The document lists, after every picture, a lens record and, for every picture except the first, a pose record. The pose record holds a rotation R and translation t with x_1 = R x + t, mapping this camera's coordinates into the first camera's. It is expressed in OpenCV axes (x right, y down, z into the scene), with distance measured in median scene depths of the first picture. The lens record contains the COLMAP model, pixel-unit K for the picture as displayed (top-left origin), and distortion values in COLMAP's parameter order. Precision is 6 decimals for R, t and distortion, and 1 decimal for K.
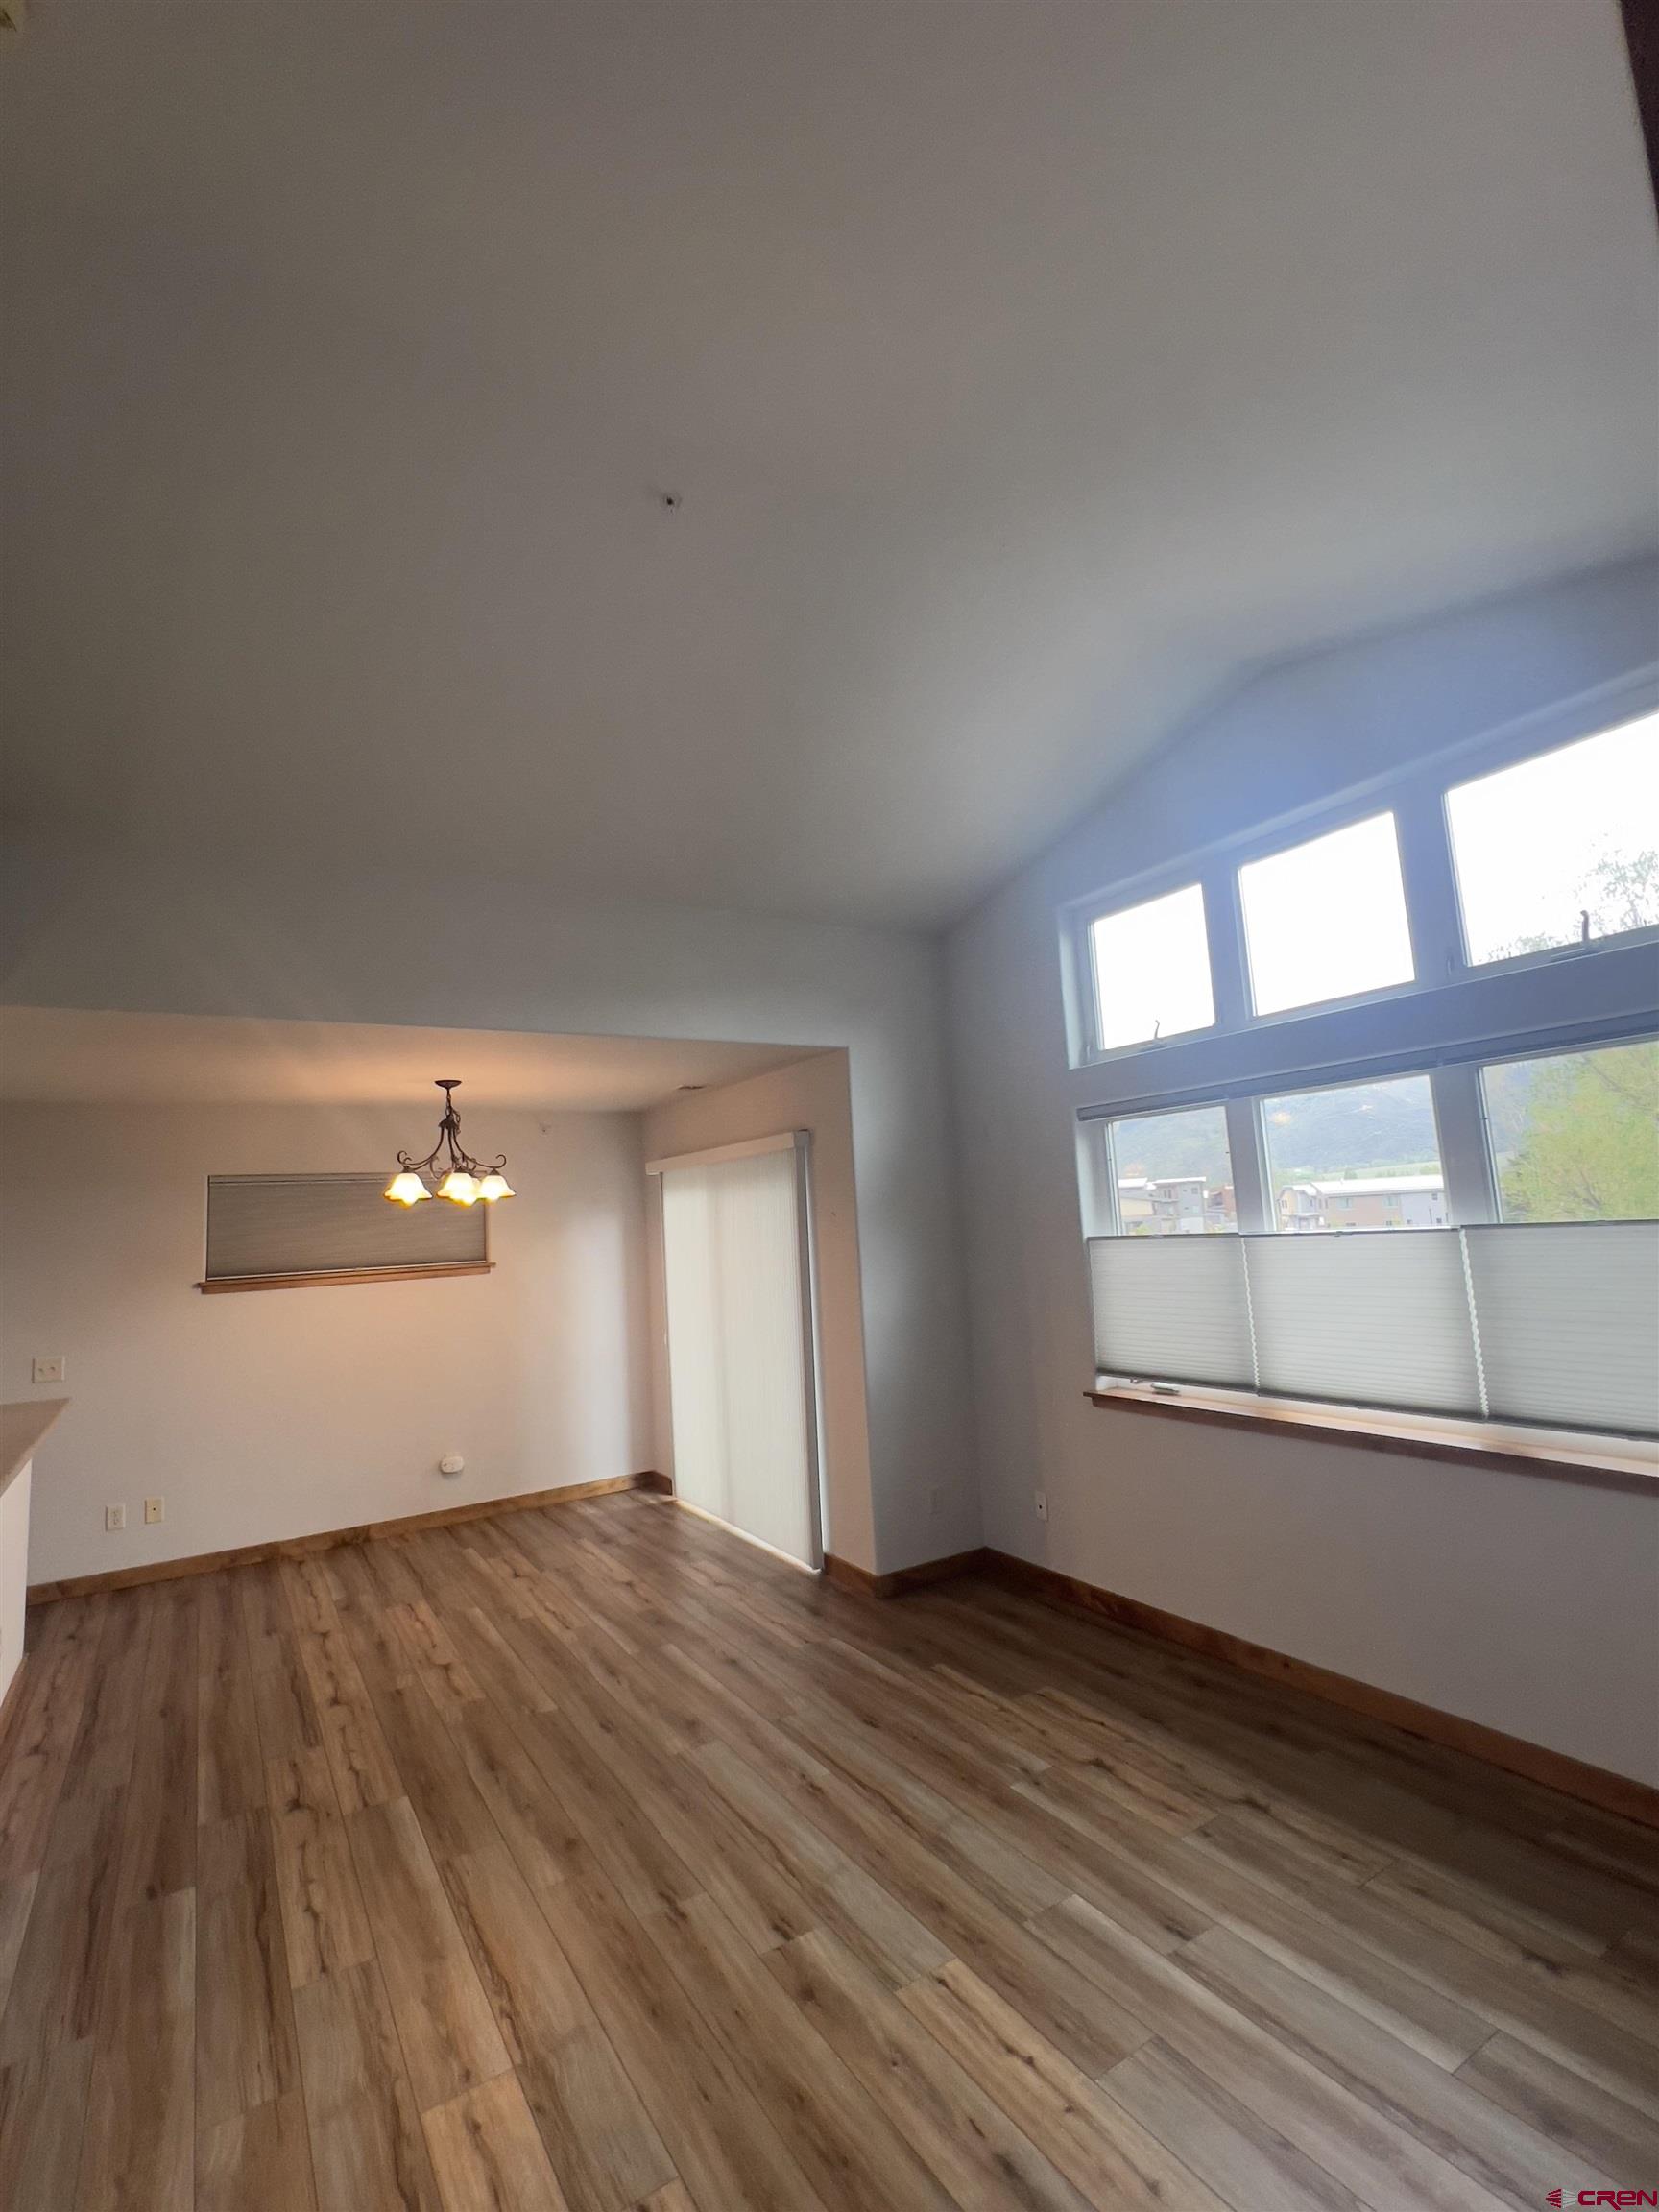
lens RADIAL K [[1018.4, 0, 840.8], [0, 1018.4, 1098.7], [0, 0, 1]] dist [-0.003347, -0.000185]
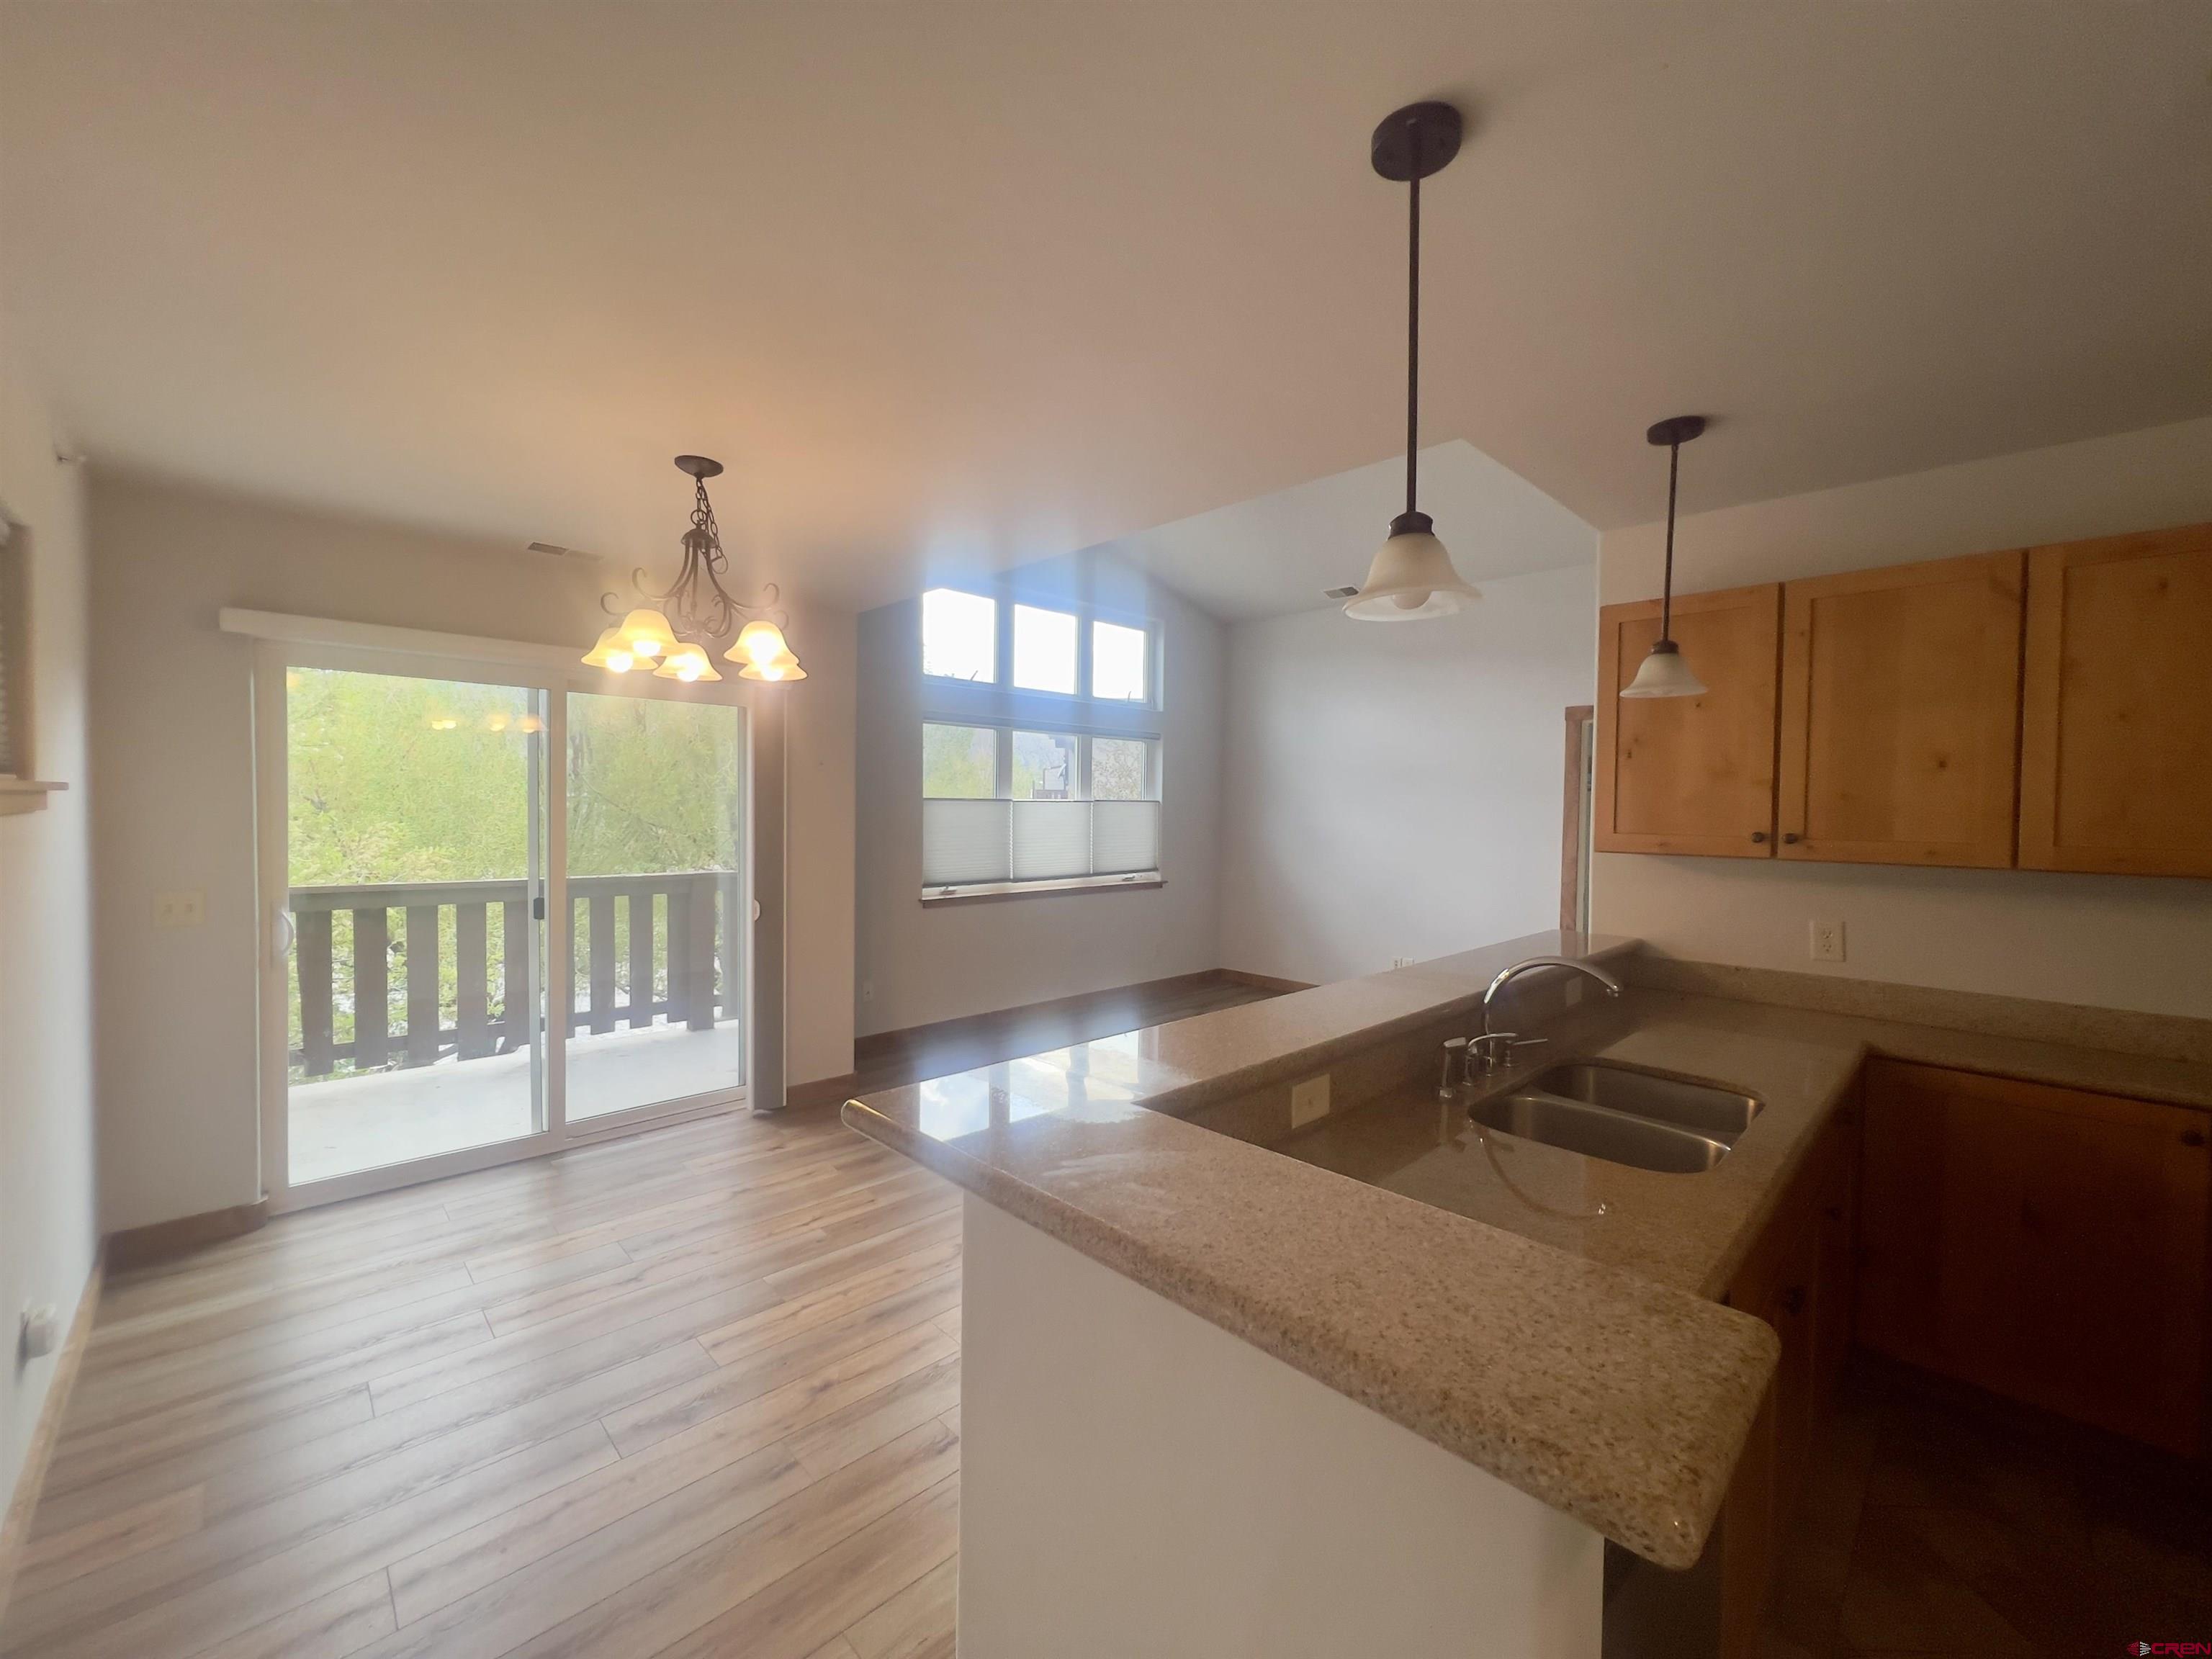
lens RADIAL K [[878.3, 0, 1101.6], [0, 878.3, 826.0], [0, 0, 1]] dist [-0.000817, 0.001213]
pose [[-0.206728, 0.024927, 0.978081, -1.446365], [-0.124299, 0.990906, -0.051526, 0.285491], [-0.970471, -0.132226, -0.201750, 1.357237]]
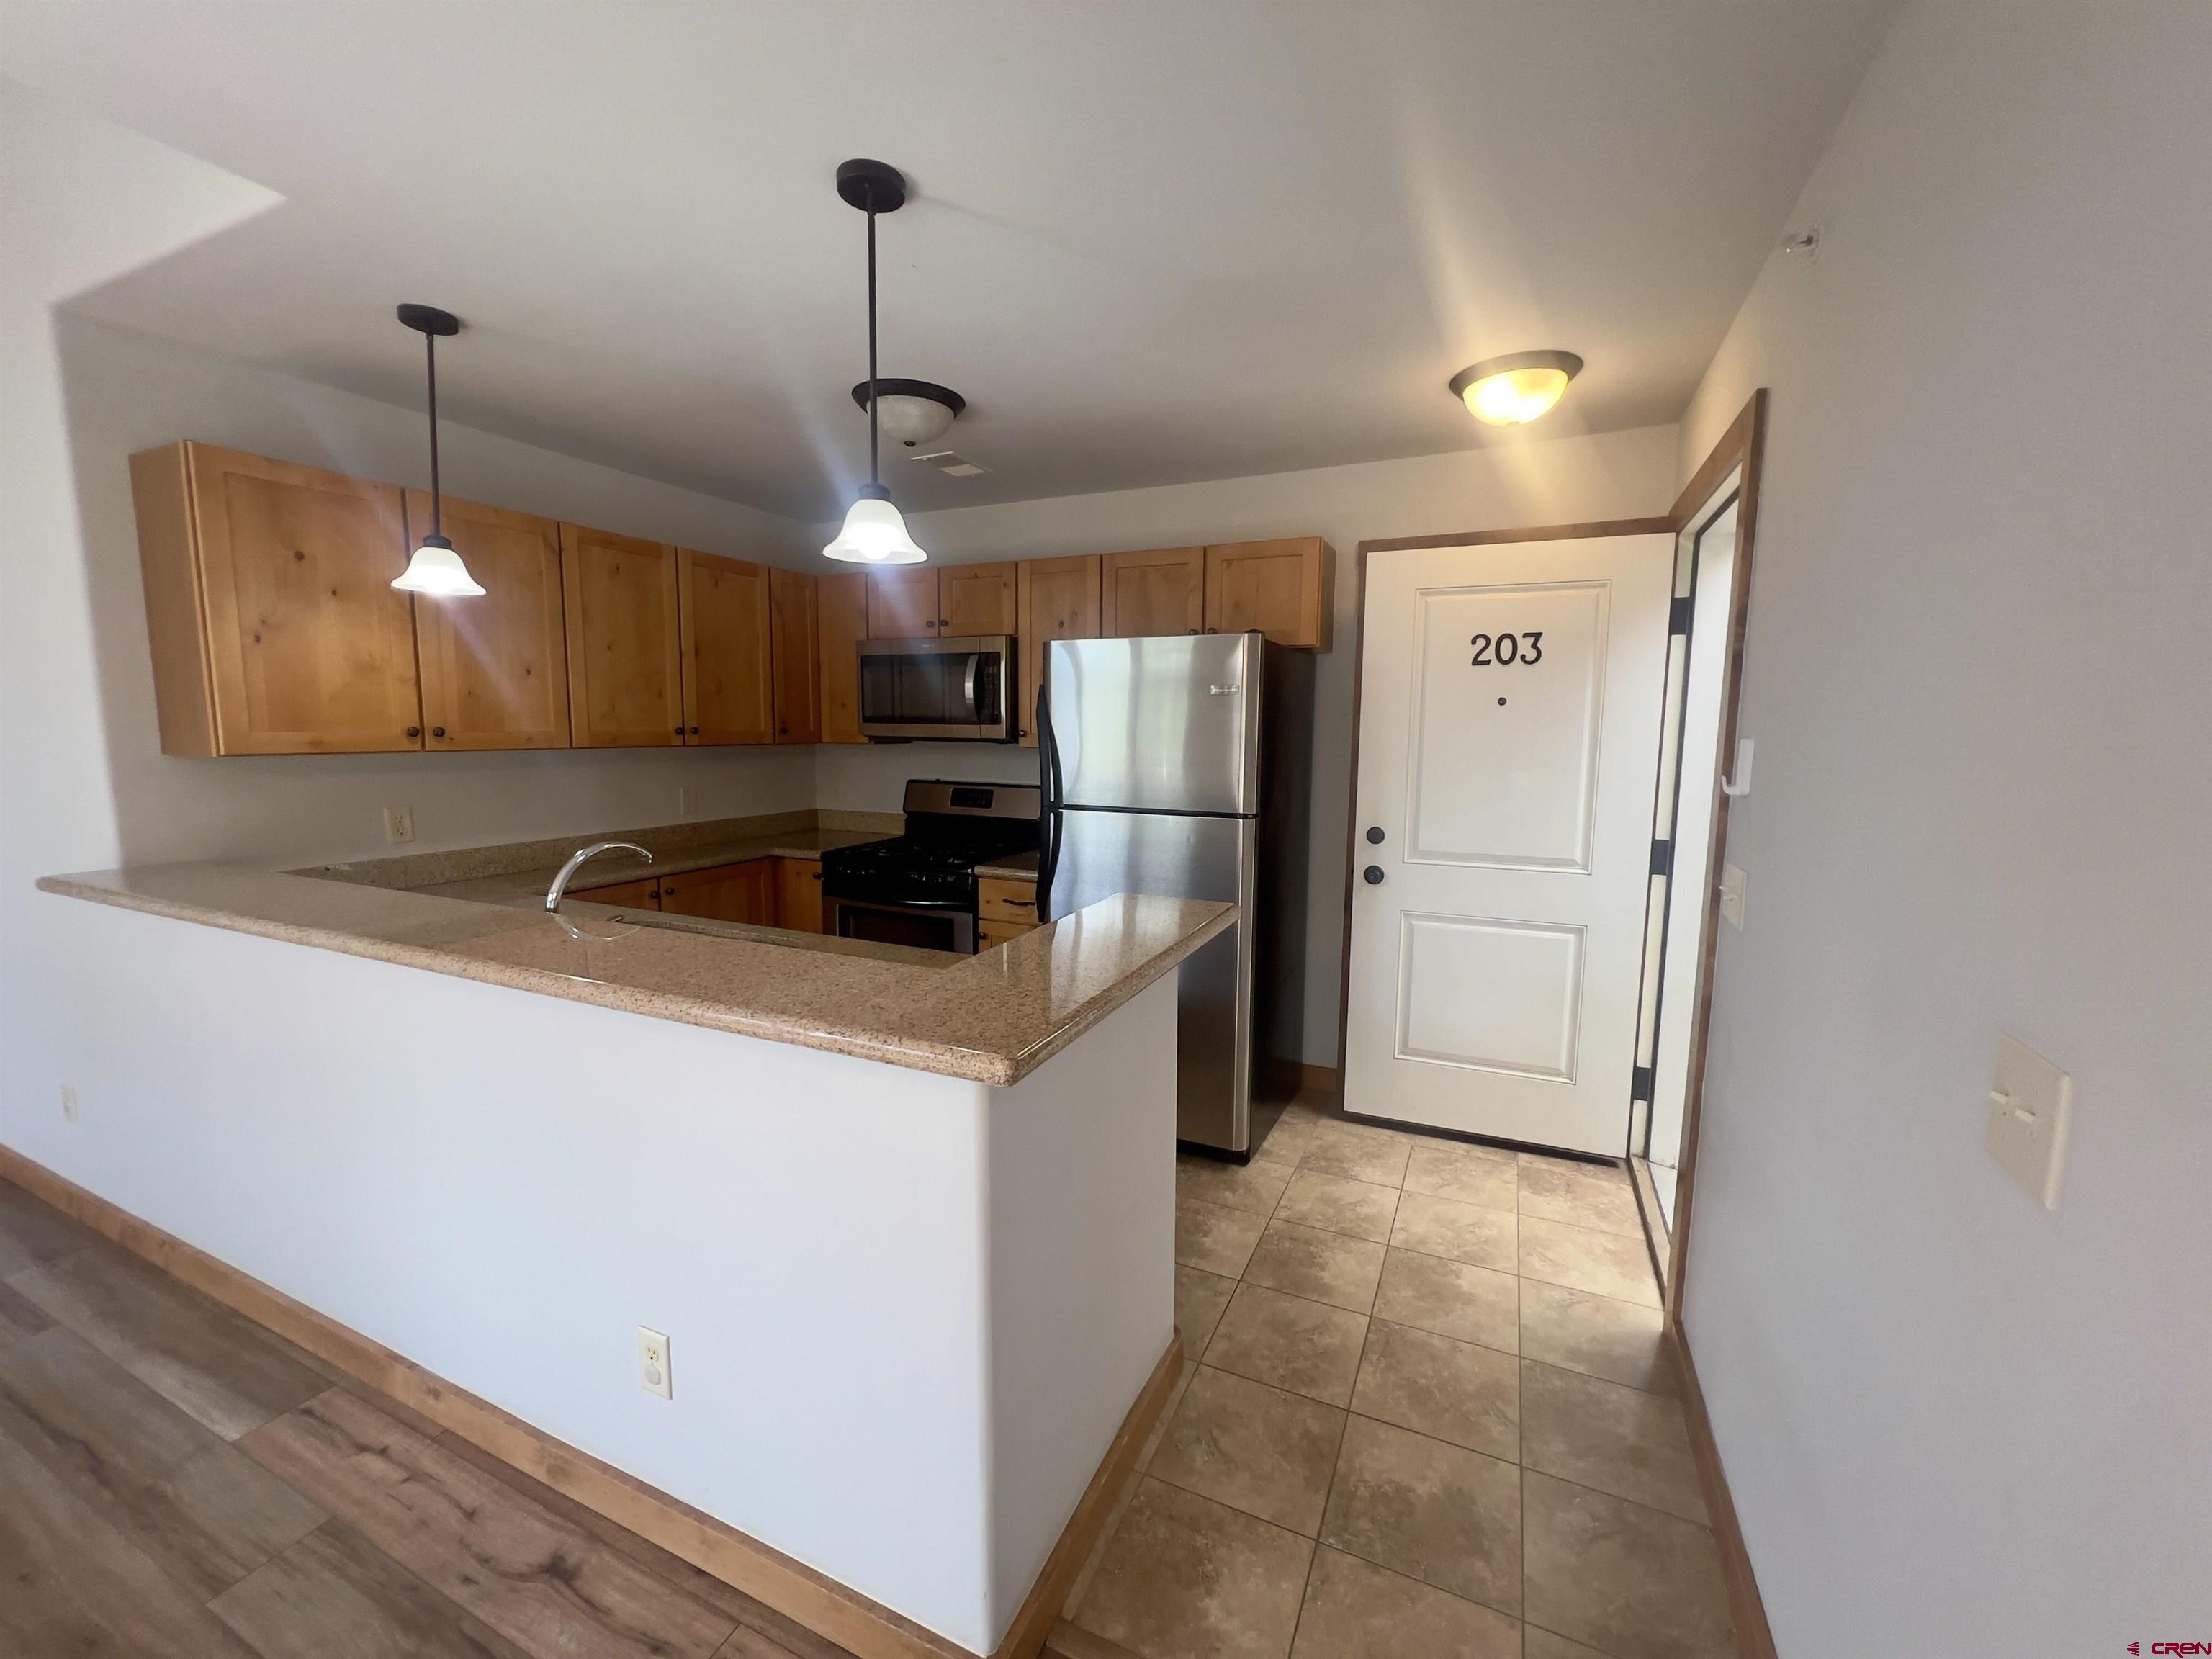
lens RADIAL K [[878.3, 0, 1100.9], [0, 878.3, 827.9], [0, 0, 1]] dist [-0.000817, 0.001213]
pose [[-0.837501, 0.106635, -0.535930, -0.901582], [0.100898, 0.994087, 0.040121, 0.304515], [0.537040, -0.020473, -0.843308, 1.668761]]
